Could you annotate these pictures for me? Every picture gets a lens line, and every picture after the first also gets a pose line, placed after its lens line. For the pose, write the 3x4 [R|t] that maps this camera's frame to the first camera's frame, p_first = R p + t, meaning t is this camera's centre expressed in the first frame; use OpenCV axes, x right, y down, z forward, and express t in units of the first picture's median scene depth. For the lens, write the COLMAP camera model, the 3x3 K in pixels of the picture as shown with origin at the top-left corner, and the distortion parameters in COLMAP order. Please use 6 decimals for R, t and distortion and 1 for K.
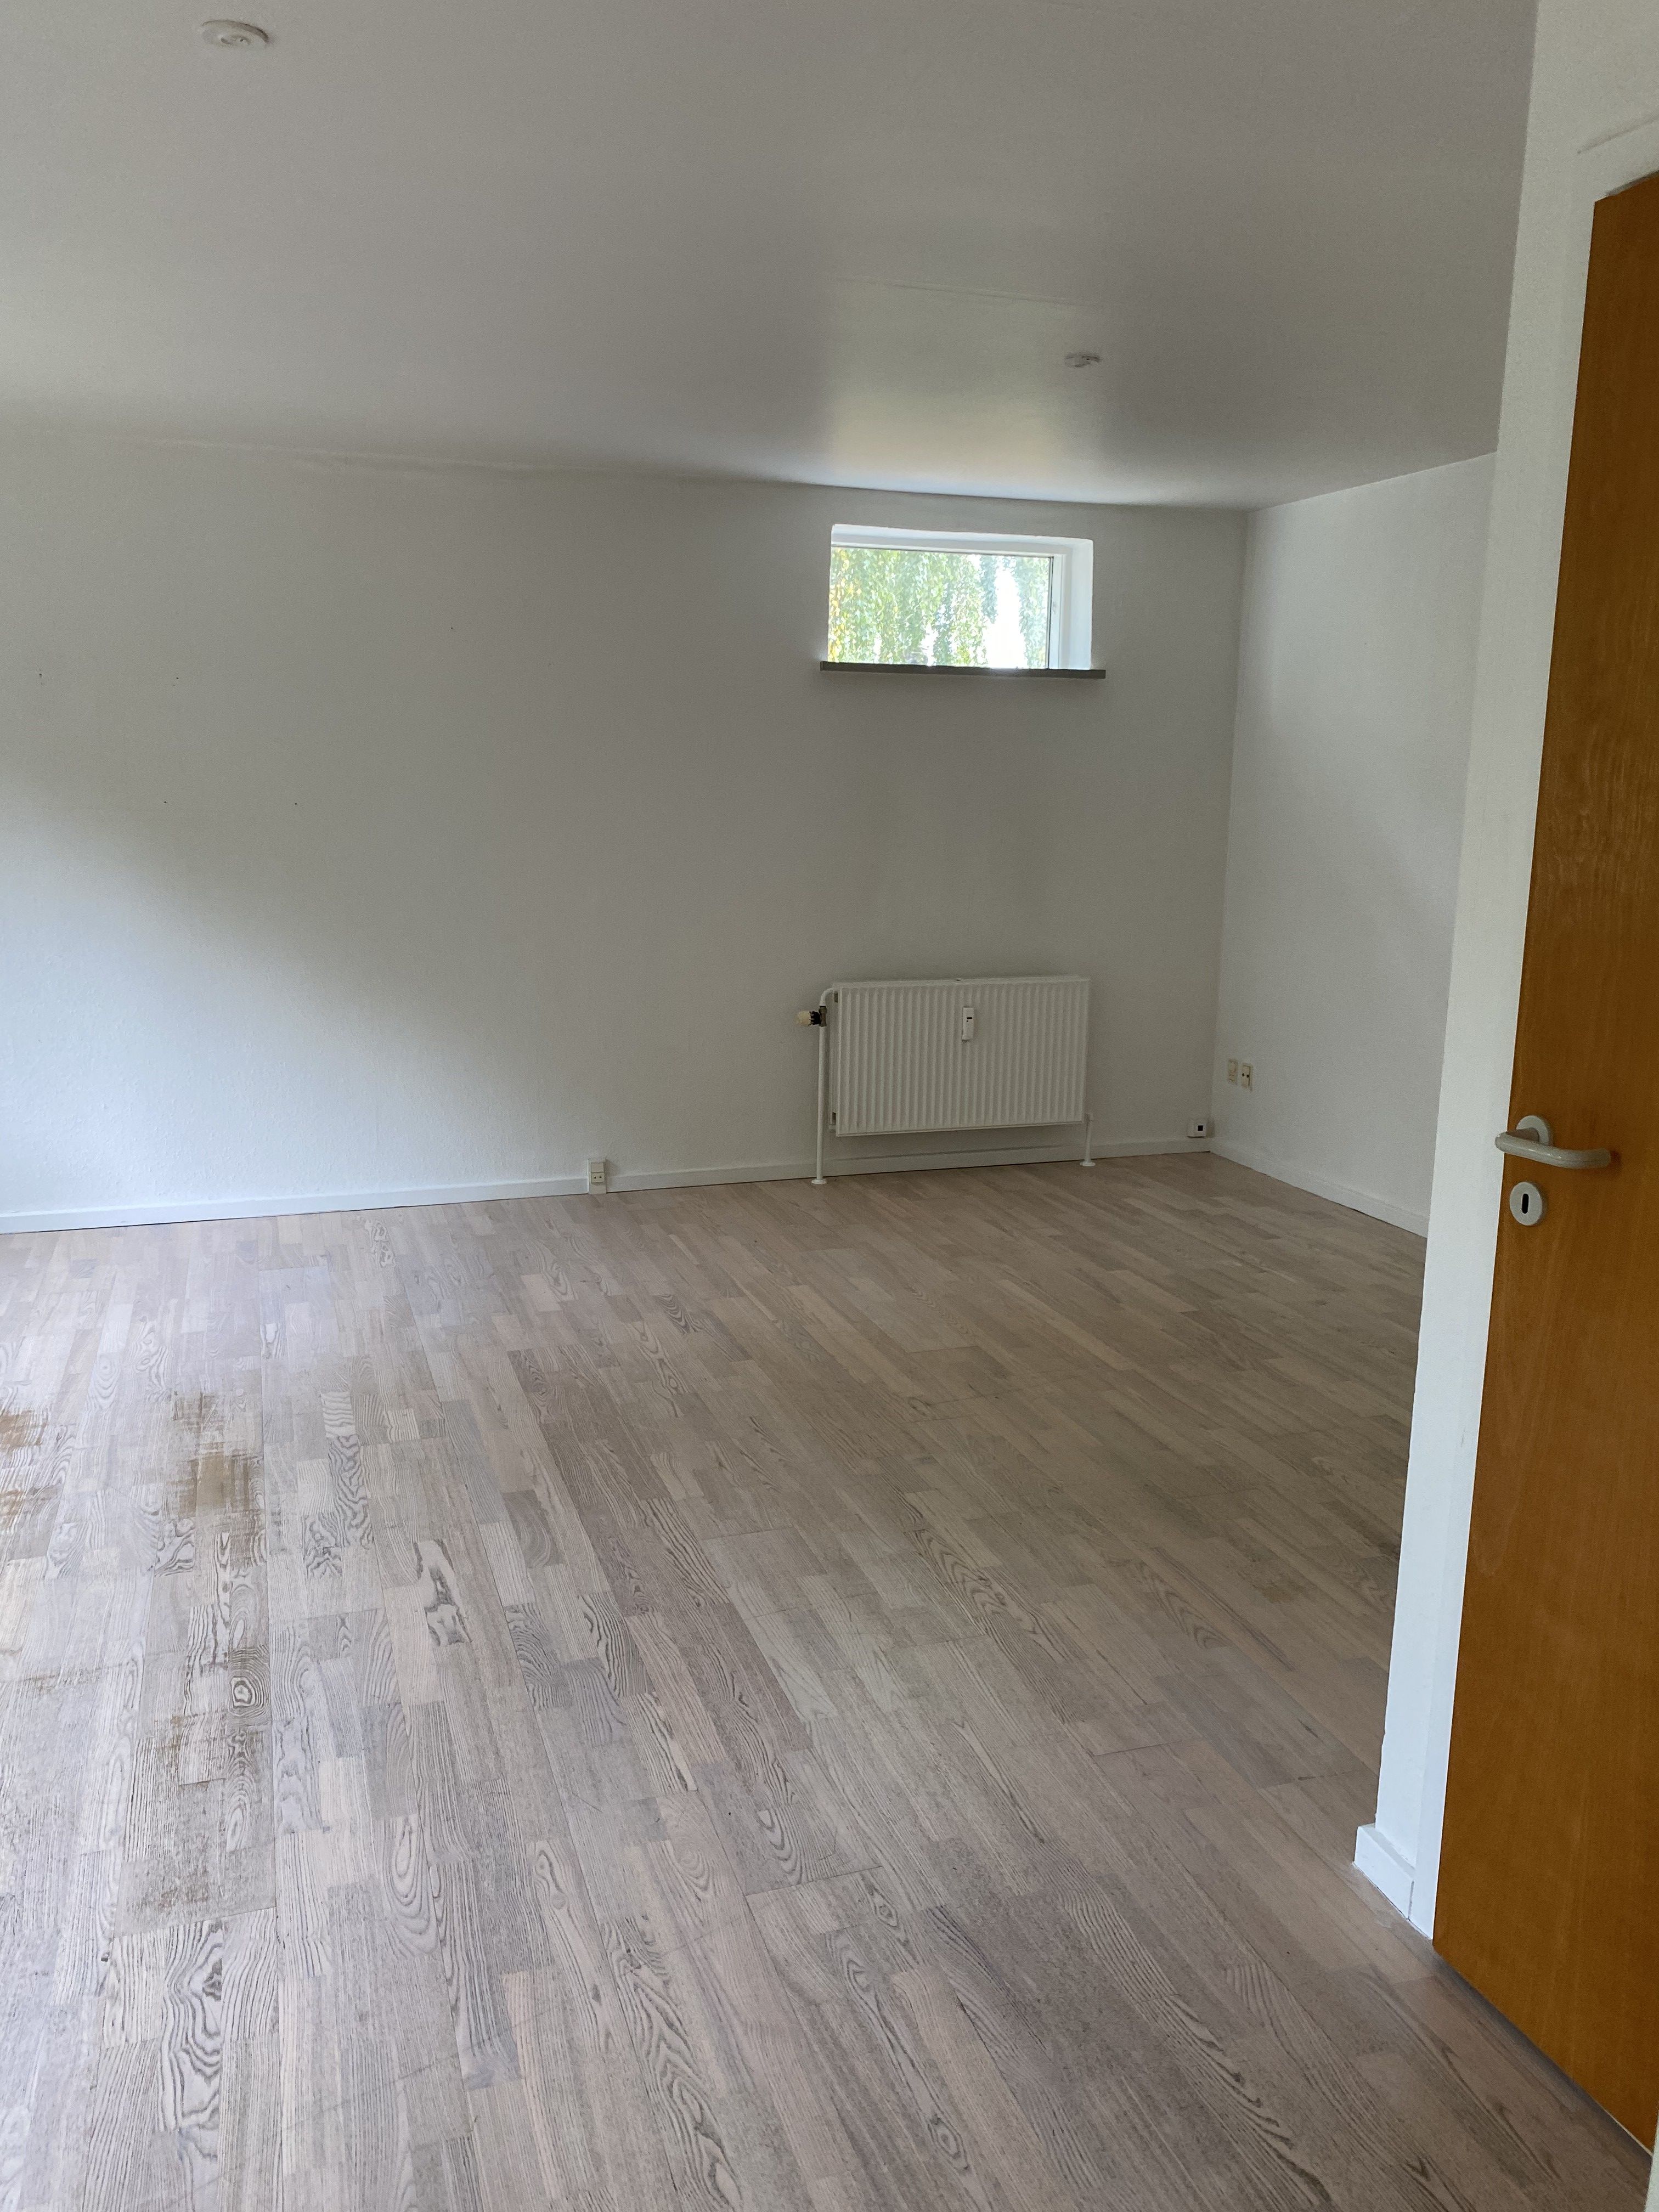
lens RADIAL K [[1663.3, 0, 830.0], [0, 1663.3, 1106.2], [0, 0, 1]] dist [0.014977, -0.019083]
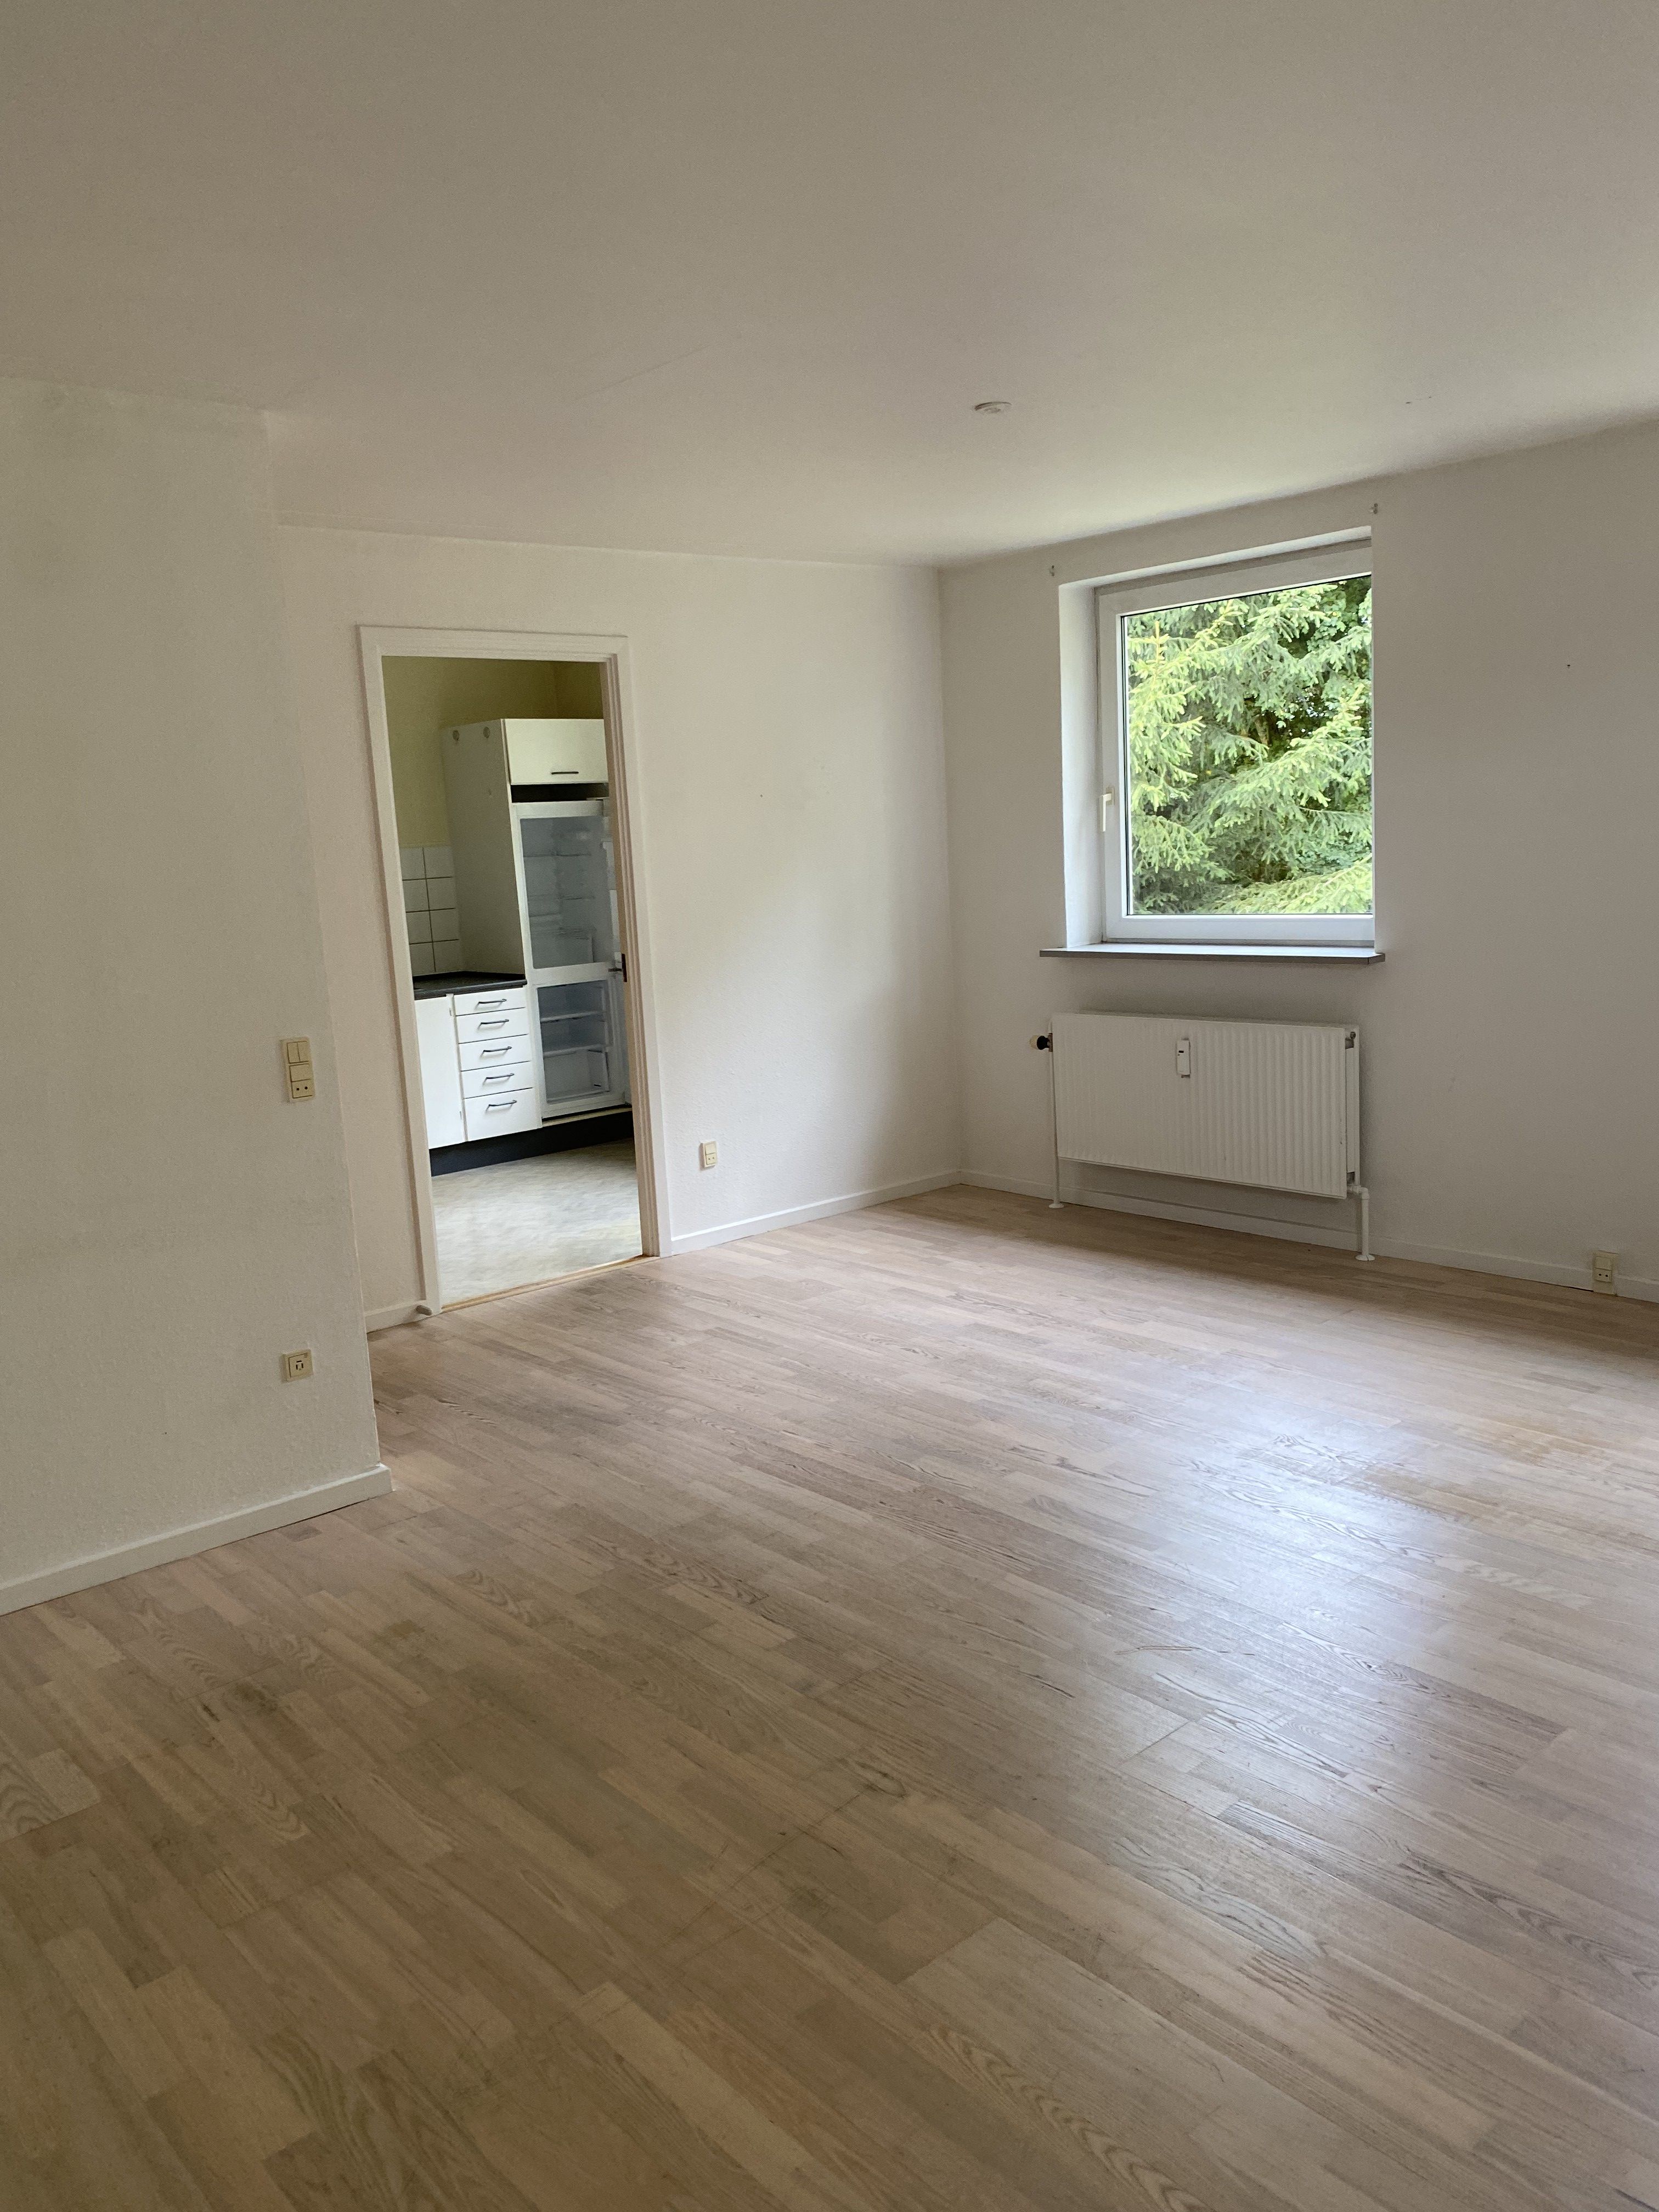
lens RADIAL K [[1663.3, 0, 813.8], [0, 1663.3, 1094.9], [0, 0, 1]] dist [0.014977, -0.019083]
pose [[-0.924571, 0.098033, -0.368182, 0.370274], [-0.033443, 0.941722, 0.334727, -0.374704], [0.379539, 0.321792, -0.867410, 1.841441]]
